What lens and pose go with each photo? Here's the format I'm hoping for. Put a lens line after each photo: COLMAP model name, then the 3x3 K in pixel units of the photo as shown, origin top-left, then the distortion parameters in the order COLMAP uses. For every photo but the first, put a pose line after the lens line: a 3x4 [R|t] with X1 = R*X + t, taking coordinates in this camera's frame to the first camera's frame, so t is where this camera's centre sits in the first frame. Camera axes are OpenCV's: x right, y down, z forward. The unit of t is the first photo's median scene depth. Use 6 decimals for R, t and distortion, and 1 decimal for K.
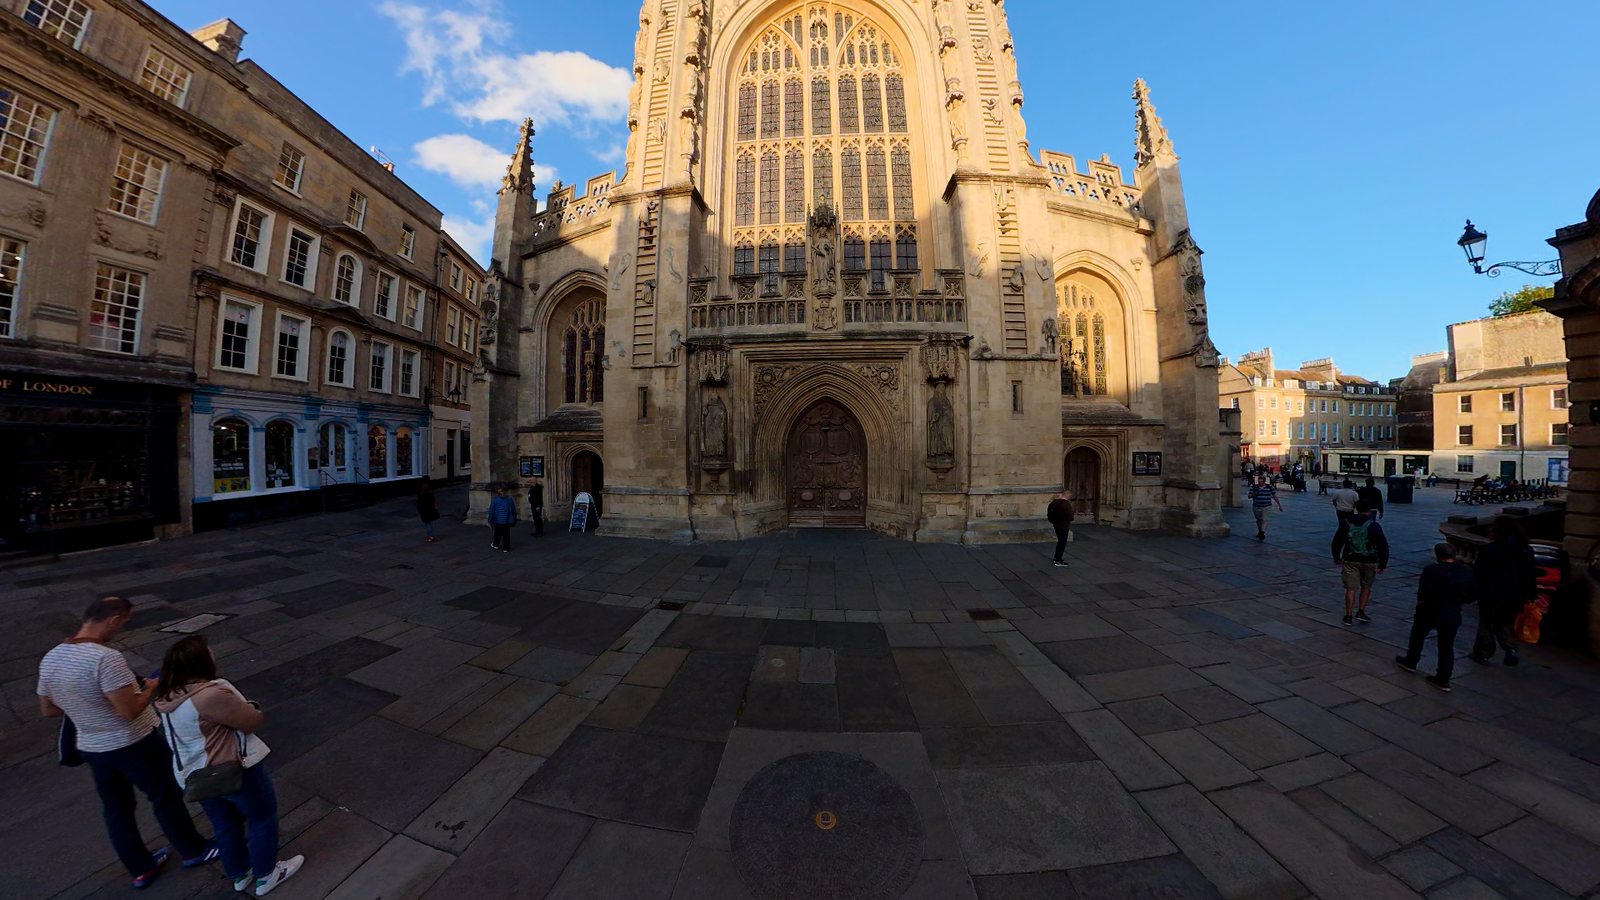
lens RADIAL K [[642.5, 0, 800.0], [0, 642.5, 450.0], [0, 0, 1]] dist [-0.000239, -0.000010]
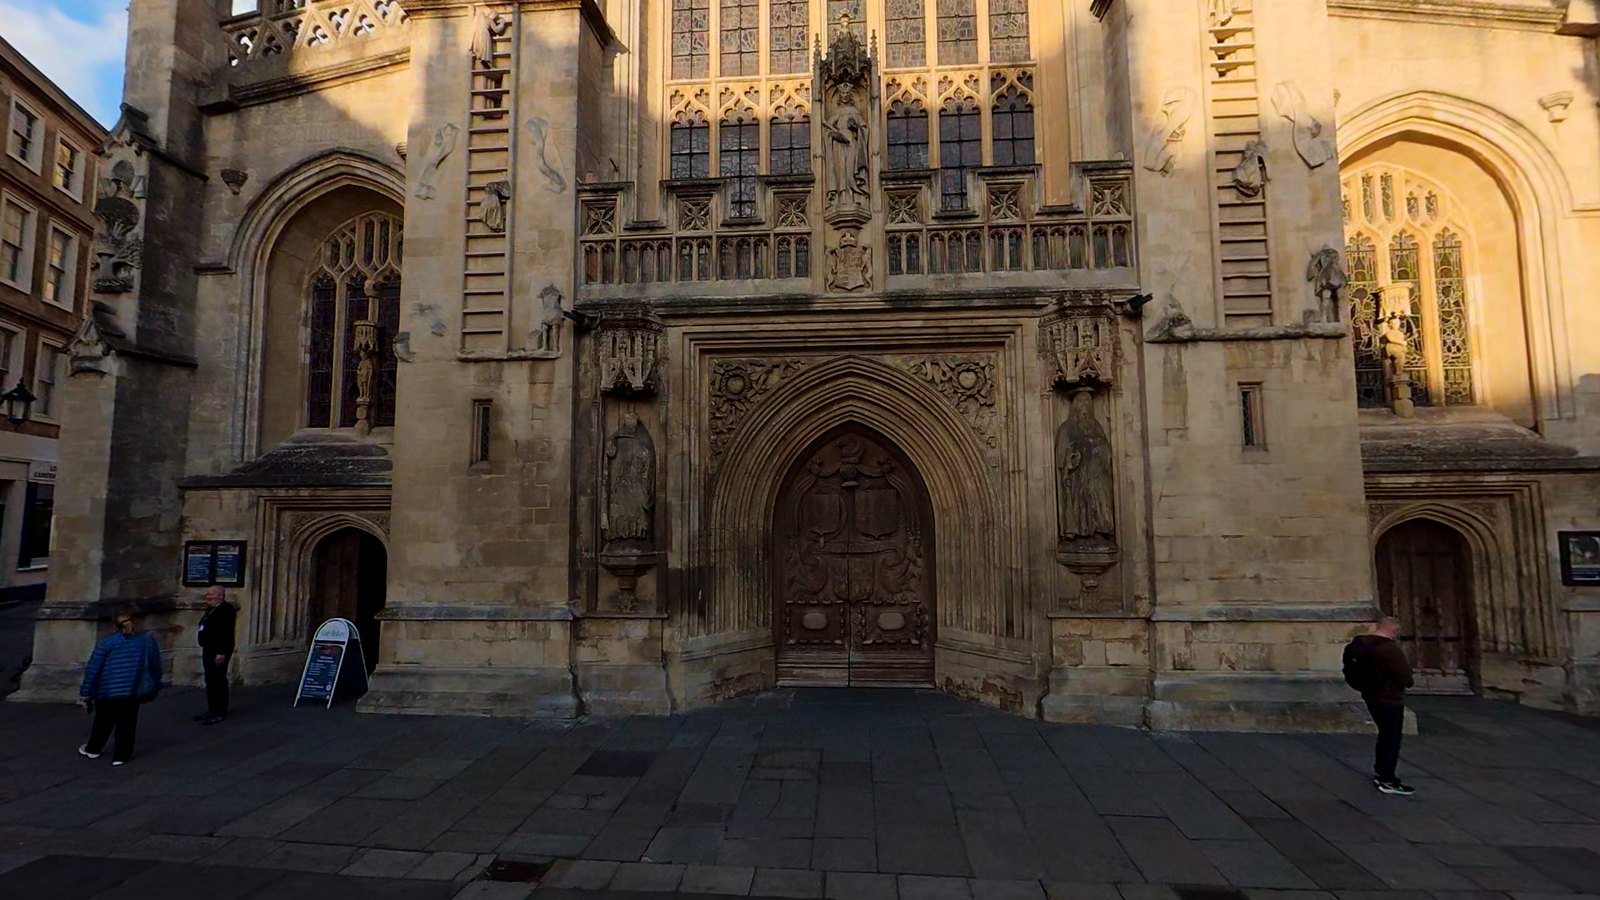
lens RADIAL K [[733.3, 0, 800.0], [0, 733.3, 450.0], [0, 0, 1]] dist [0.000004, 0.000011]
pose [[1.000000, 0.000002, 0.000076, -0.000048], [0.000006, 0.994508, -0.104665, 0.000069], [-0.000076, 0.104665, 0.994508, 0.470254]]
